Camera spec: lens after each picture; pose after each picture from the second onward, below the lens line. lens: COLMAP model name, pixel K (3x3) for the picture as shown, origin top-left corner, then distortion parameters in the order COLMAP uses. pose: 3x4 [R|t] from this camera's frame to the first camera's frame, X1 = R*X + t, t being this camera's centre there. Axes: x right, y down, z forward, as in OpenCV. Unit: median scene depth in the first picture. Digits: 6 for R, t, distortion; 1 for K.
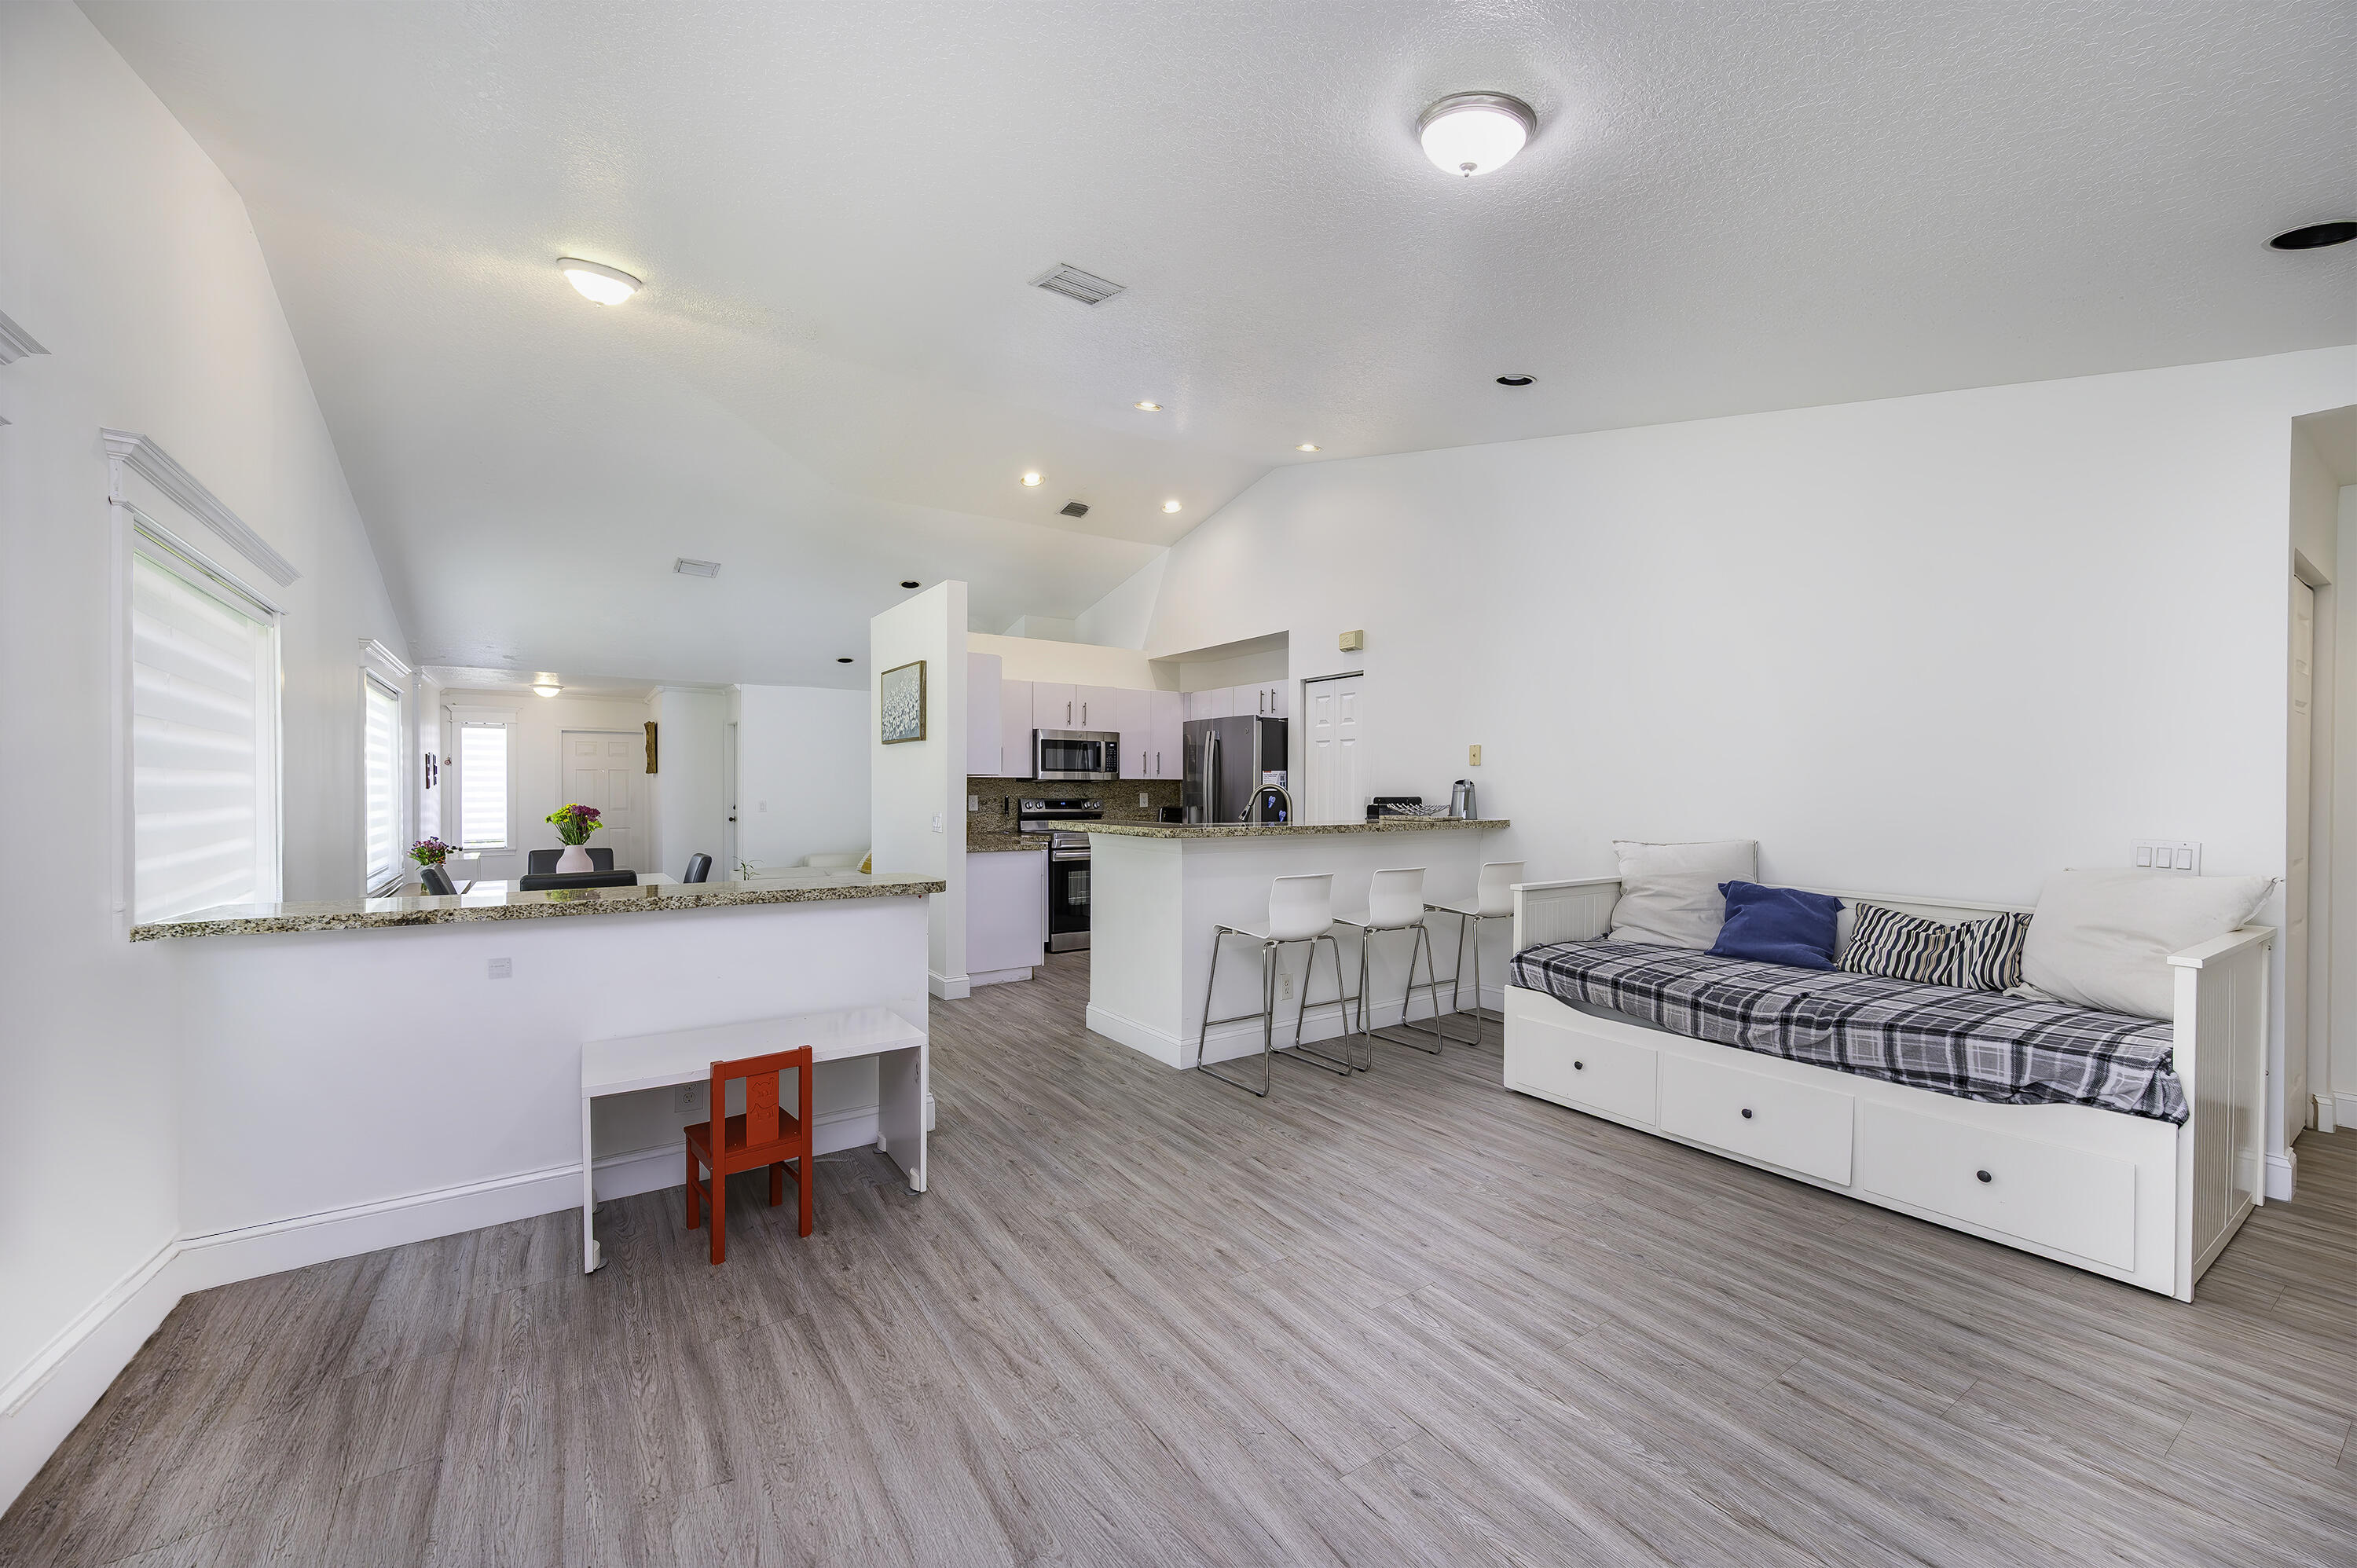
lens RADIAL K [[931.4, 0, 1175.7], [0, 931.4, 779.6], [0, 0, 1]] dist [0.000023, 0.000165]
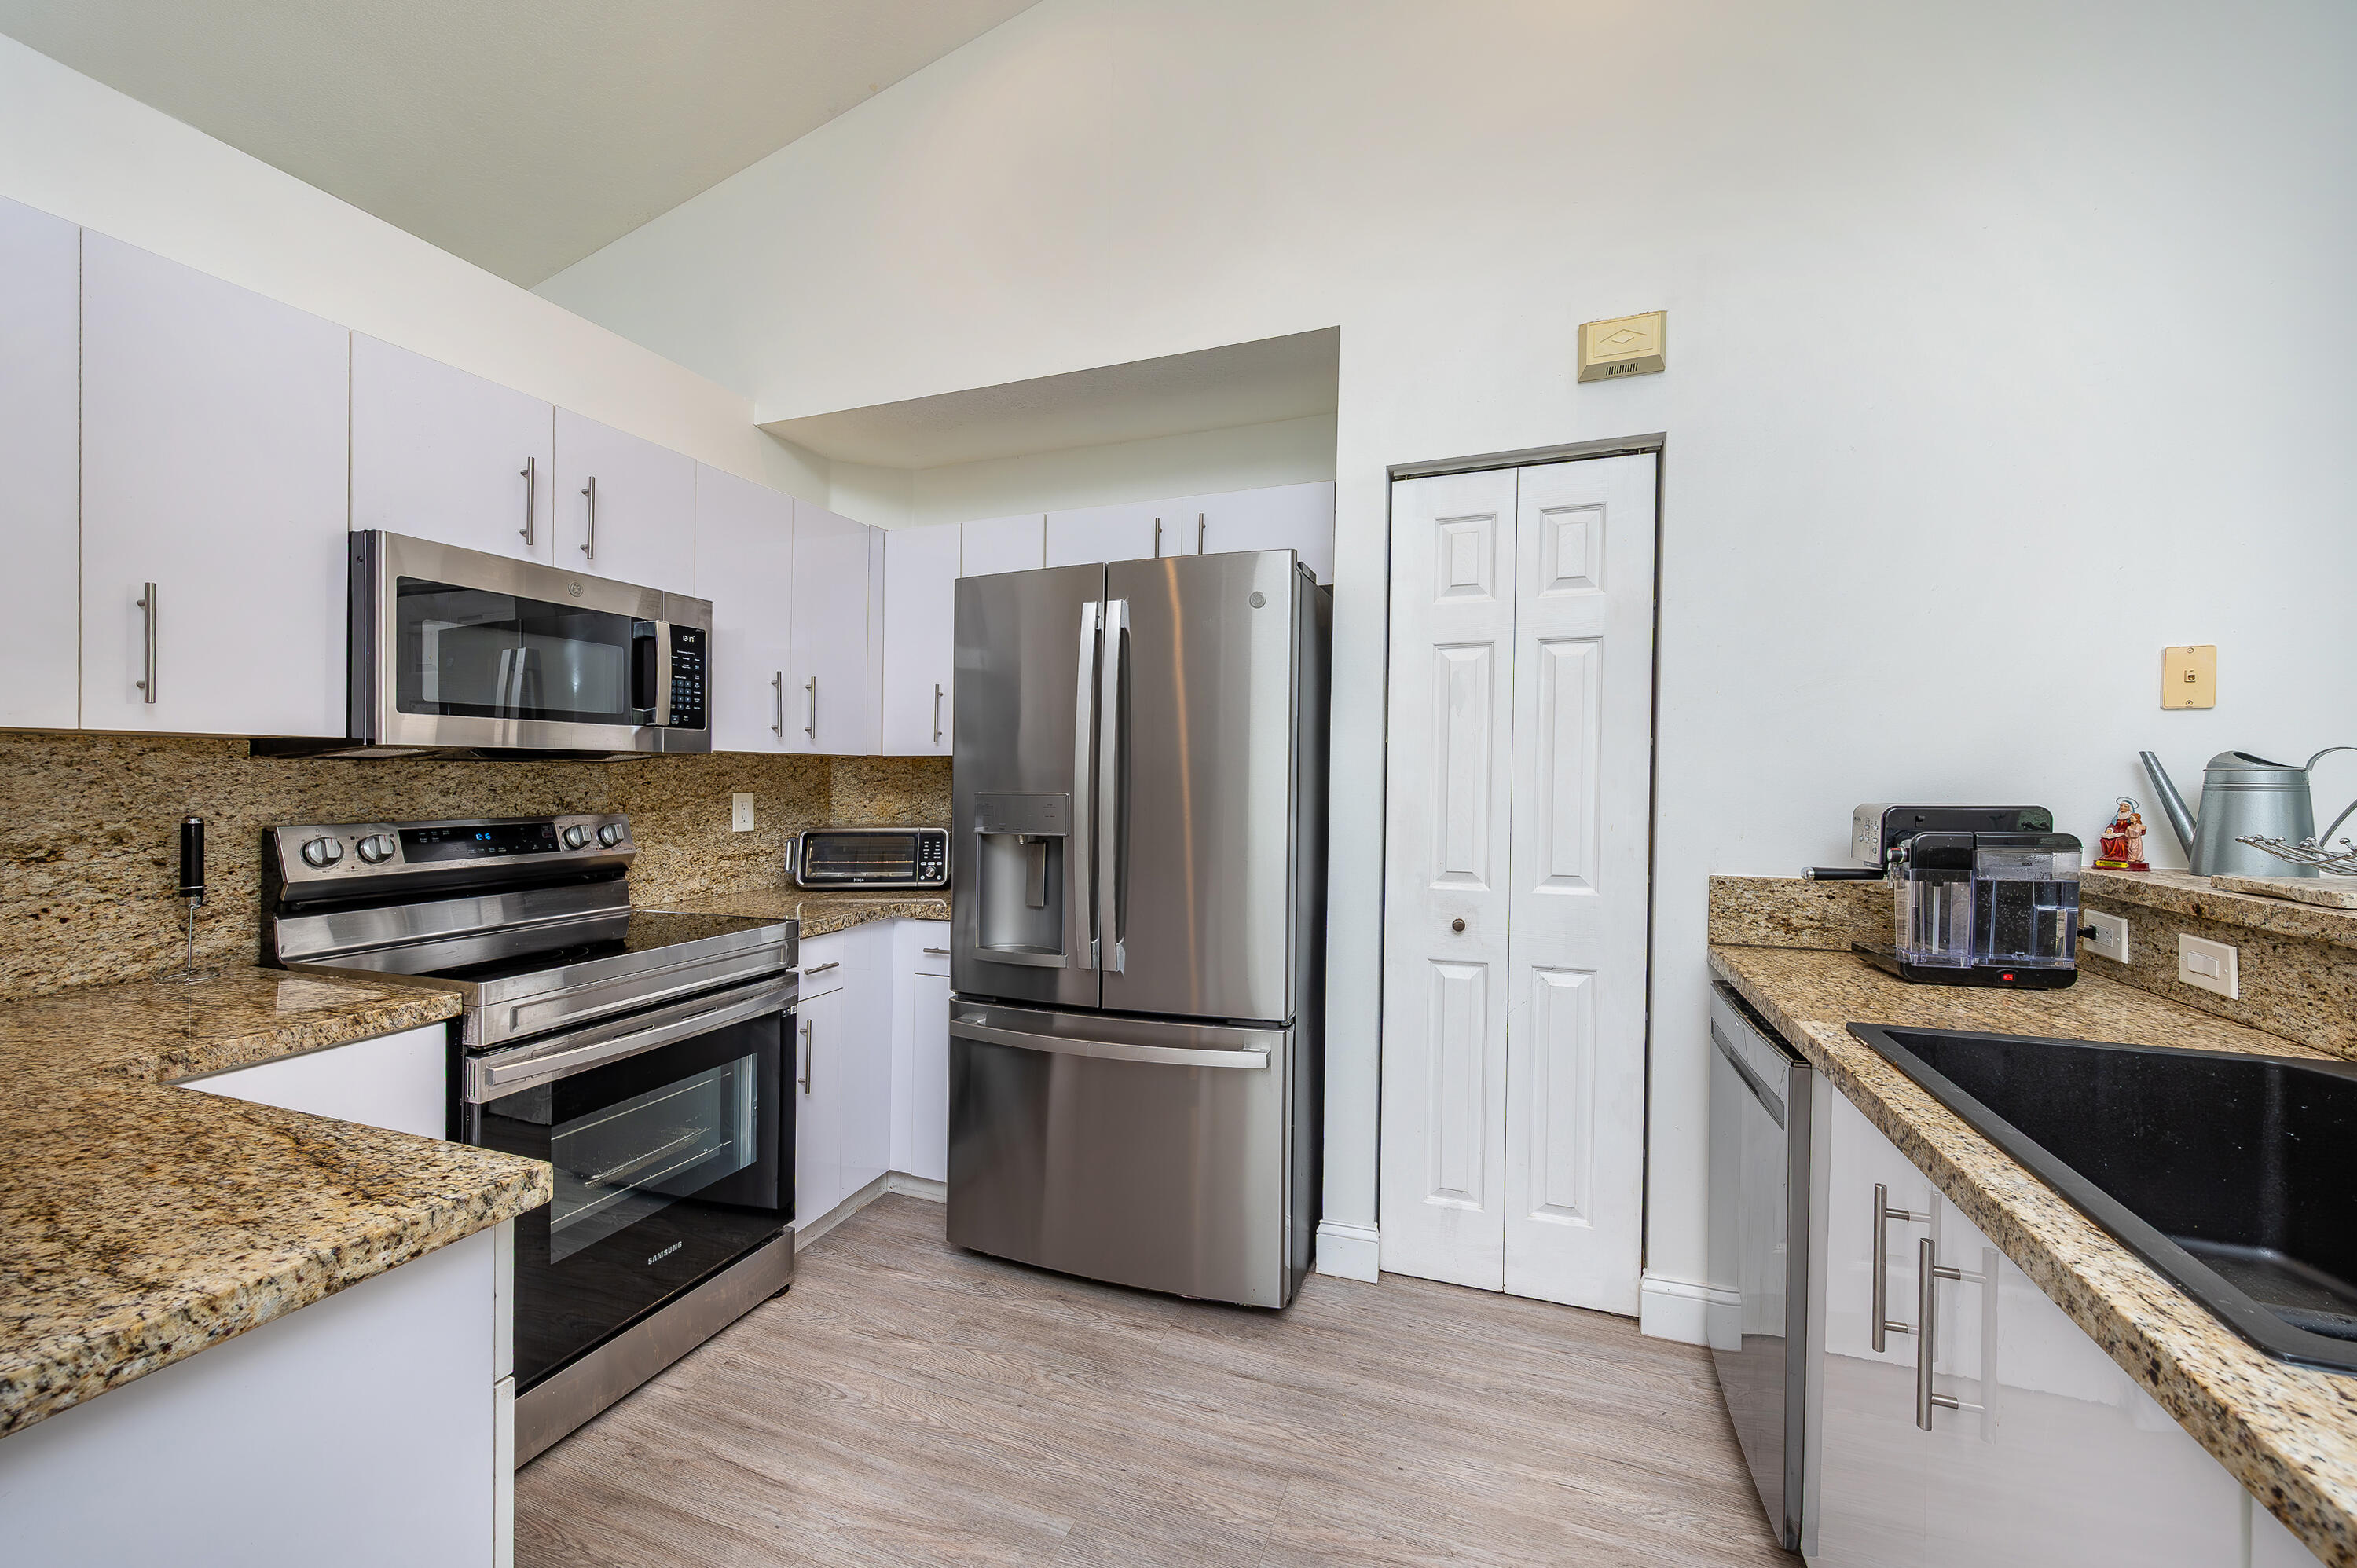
lens RADIAL K [[931.4, 0, 1175.7], [0, 931.4, 779.6], [0, 0, 1]] dist [0.000023, 0.000165]
pose [[0.815351, -0.005468, 0.578941, -0.116138], [-0.003110, 0.999900, 0.013824, 0.004263], [-0.578958, -0.013072, 0.815252, 0.668116]]
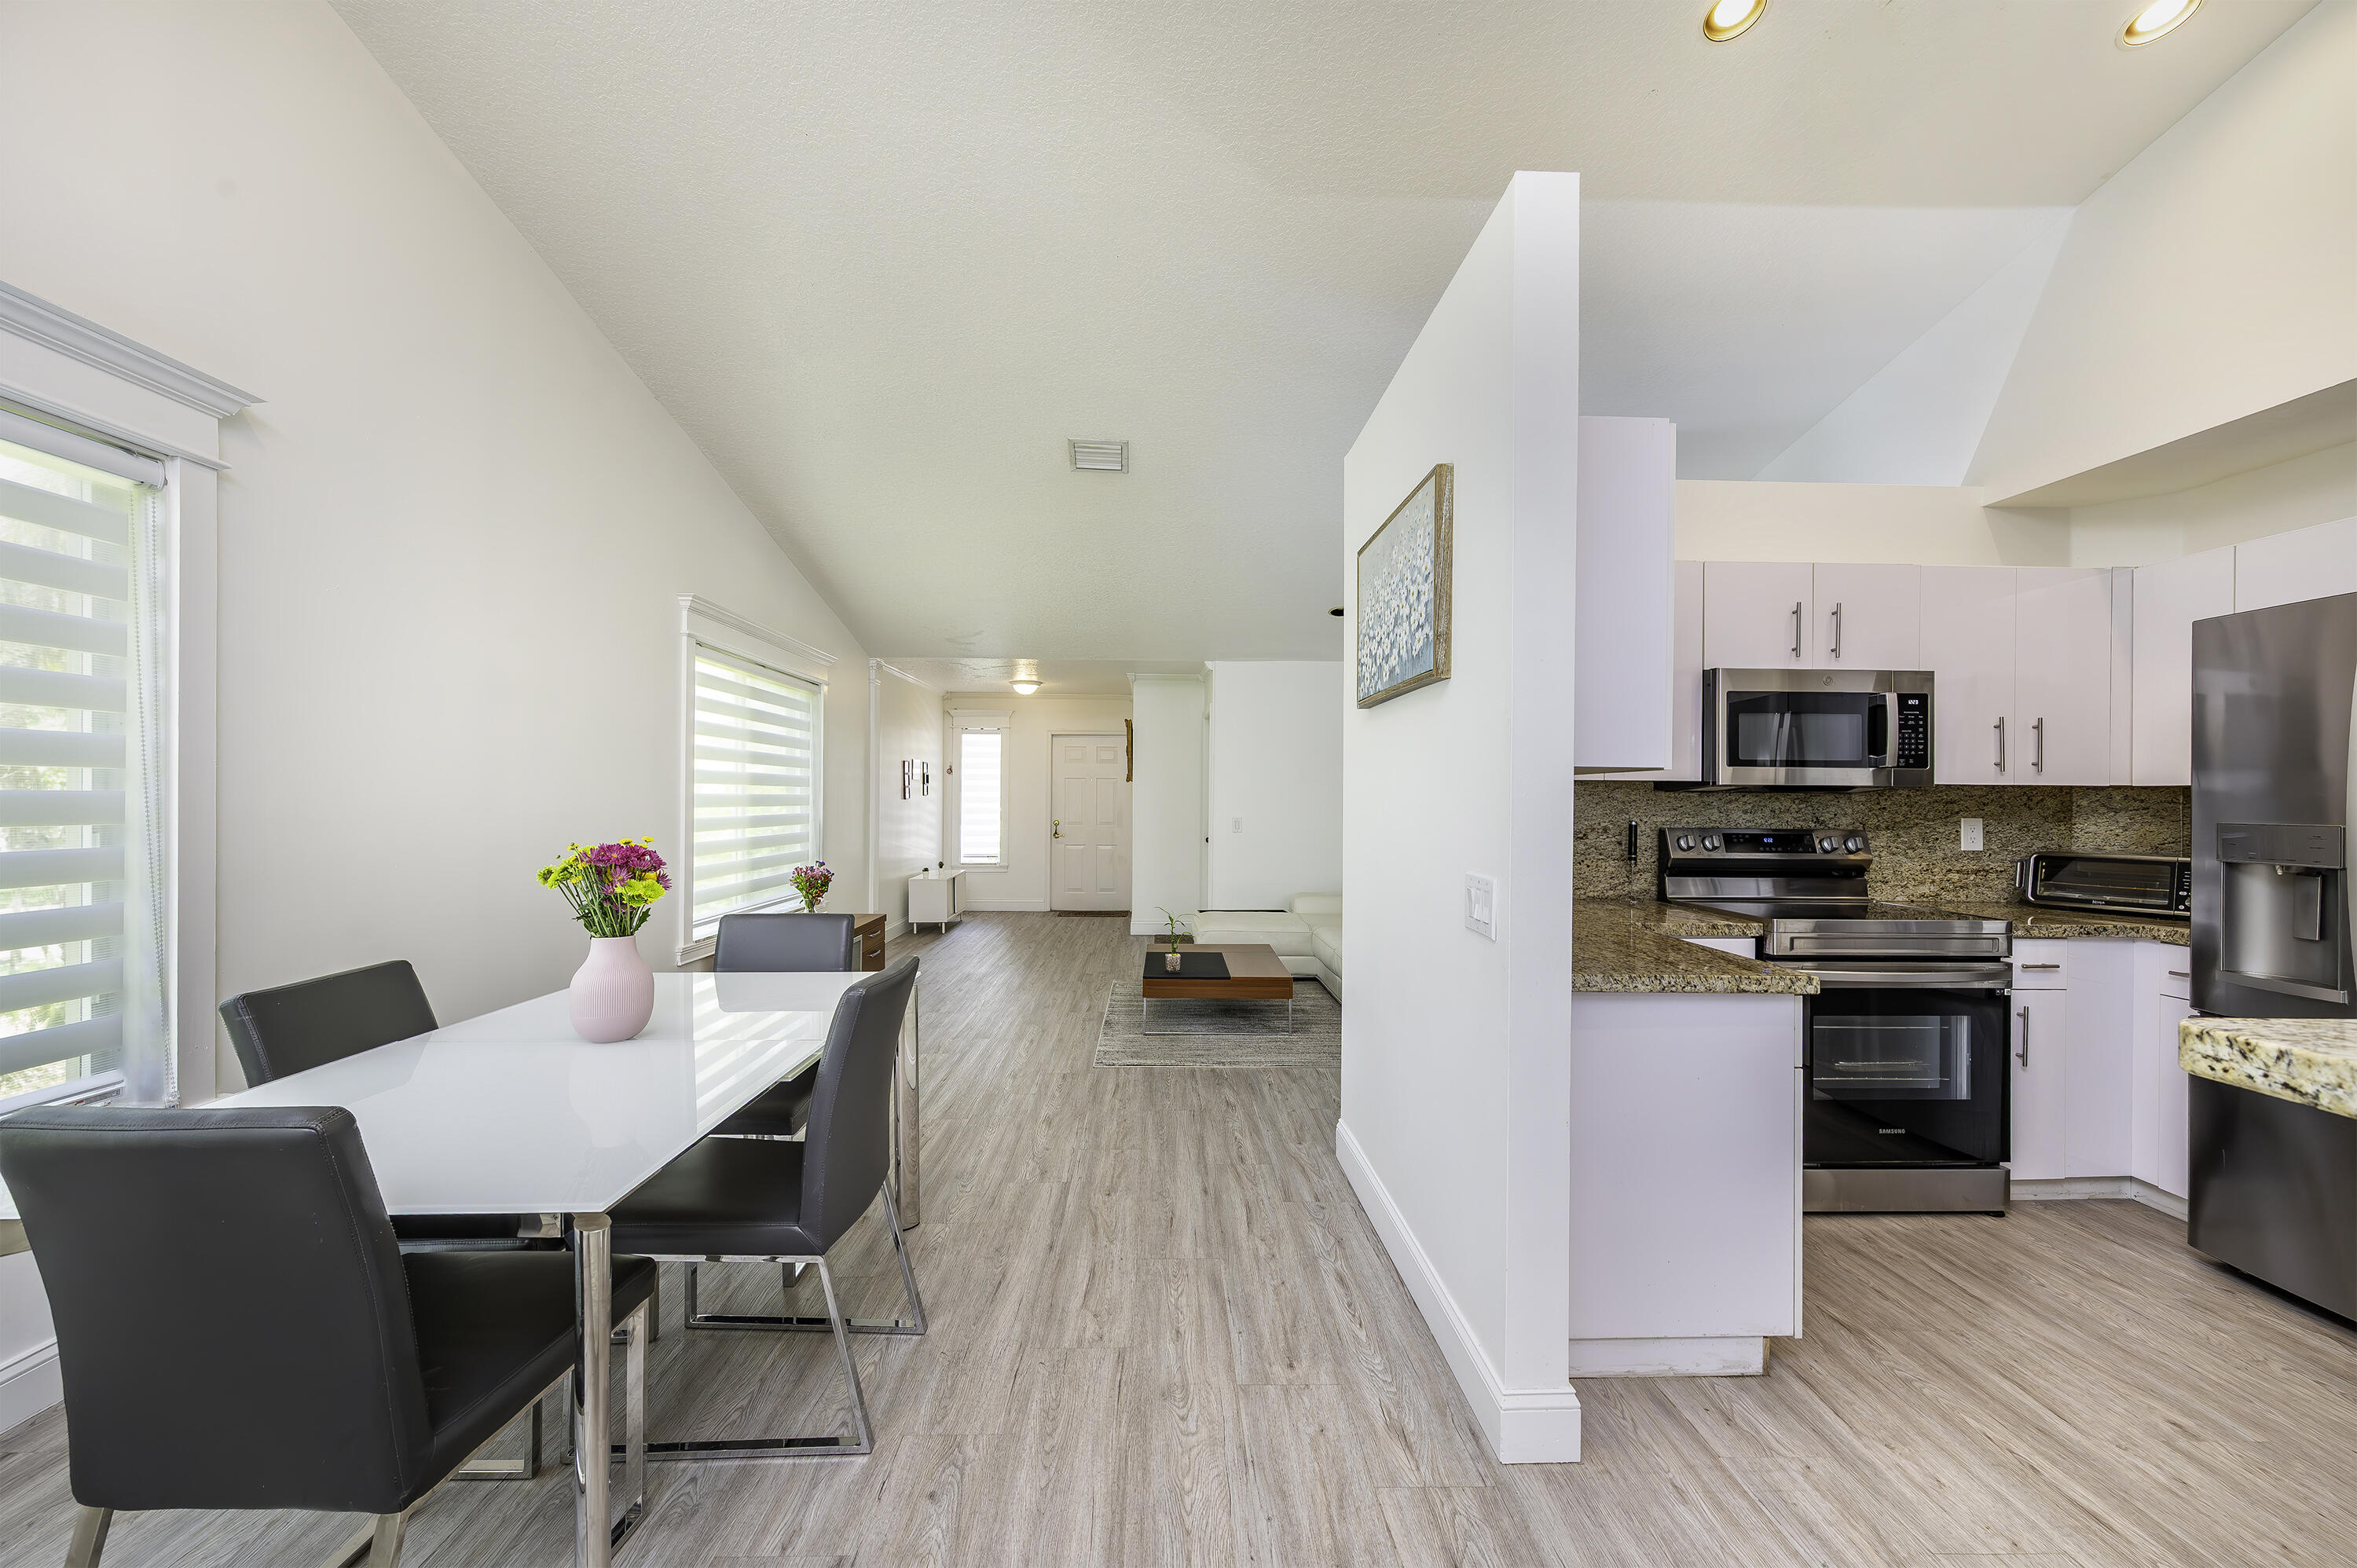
lens RADIAL K [[931.4, 0, 1175.7], [0, 931.4, 779.6], [0, 0, 1]] dist [0.000023, 0.000165]
pose [[0.845963, -0.006082, -0.533206, -0.125975], [-0.000782, 0.999920, -0.012646, 0.002714], [0.533241, 0.011115, 0.845891, 0.485848]]
